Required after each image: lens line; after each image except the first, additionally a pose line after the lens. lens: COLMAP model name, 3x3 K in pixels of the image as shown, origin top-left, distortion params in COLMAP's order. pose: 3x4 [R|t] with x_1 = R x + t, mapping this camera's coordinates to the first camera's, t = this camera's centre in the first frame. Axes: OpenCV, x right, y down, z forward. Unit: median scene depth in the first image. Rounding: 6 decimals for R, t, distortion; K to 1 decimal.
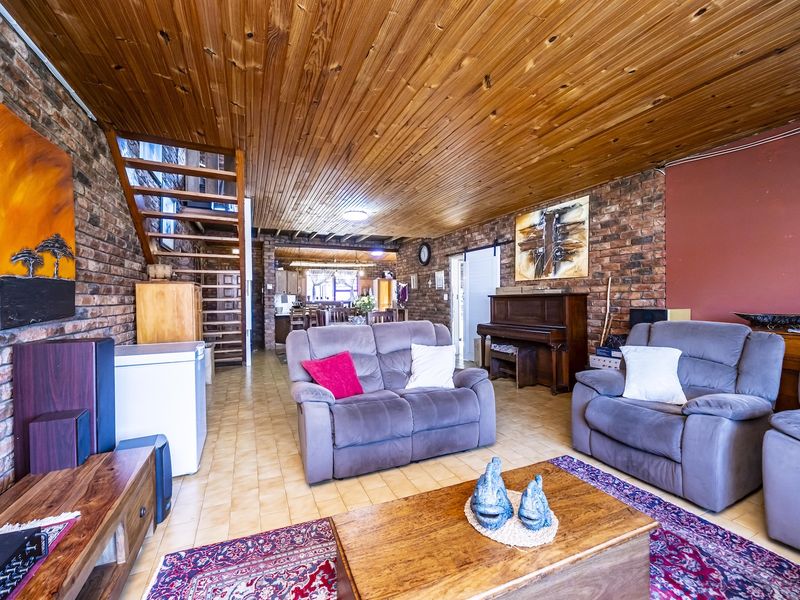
lens RADIAL K [[343.4, 0, 400.0], [0, 343.4, 300.0], [0, 0, 1]] dist [-0.001448, 0.000036]
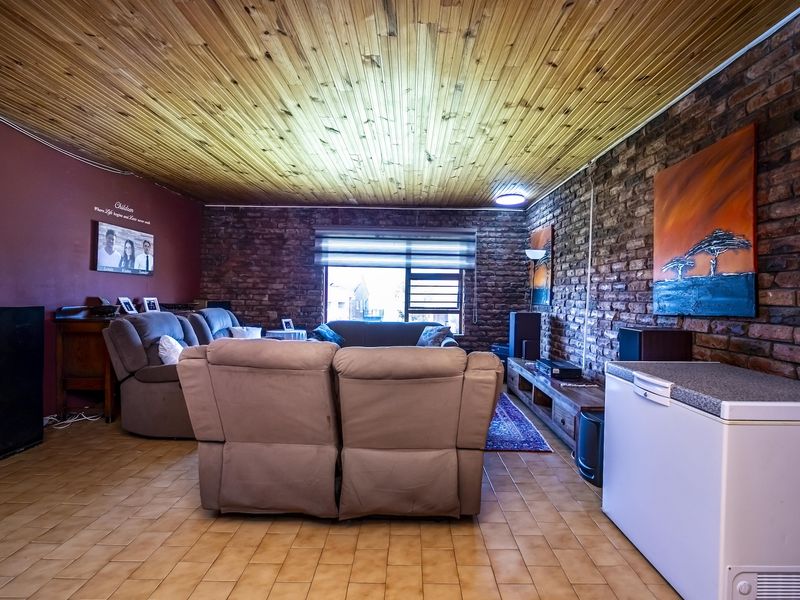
lens RADIAL K [[363.1, 0, 407.5], [0, 363.1, 297.6], [0, 0, 1]] dist [-0.000709, 0.000247]
pose [[-0.913023, -0.008330, 0.407823, -0.406797], [-0.005510, 0.999952, 0.008090, -0.000627], [-0.407871, 0.005139, -0.913025, 1.540322]]
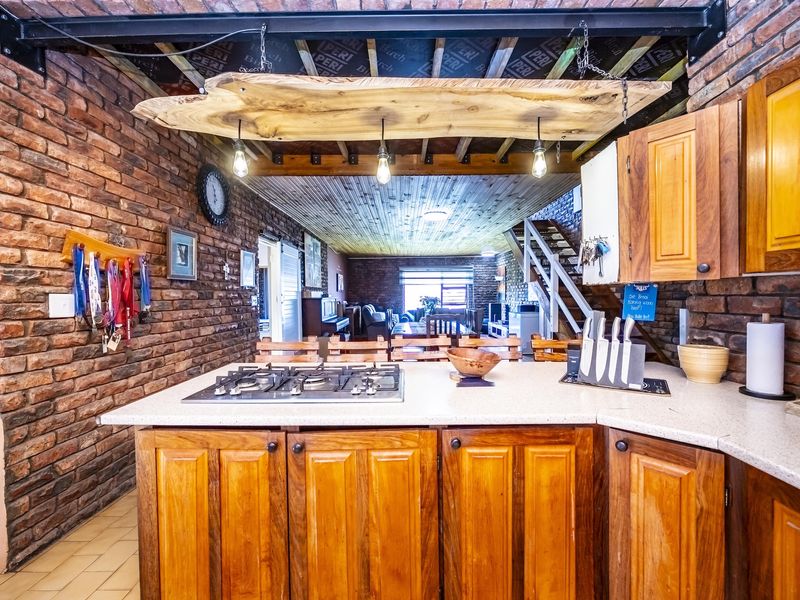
lens RADIAL K [[343.4, 0, 400.0], [0, 343.4, 300.0], [0, 0, 1]] dist [-0.001448, 0.000036]
pose [[-0.909569, 0.014113, 0.415313, -0.803392], [0.022024, 0.999656, 0.014264, -0.030809], [-0.414969, 0.022121, -0.909567, 3.496965]]
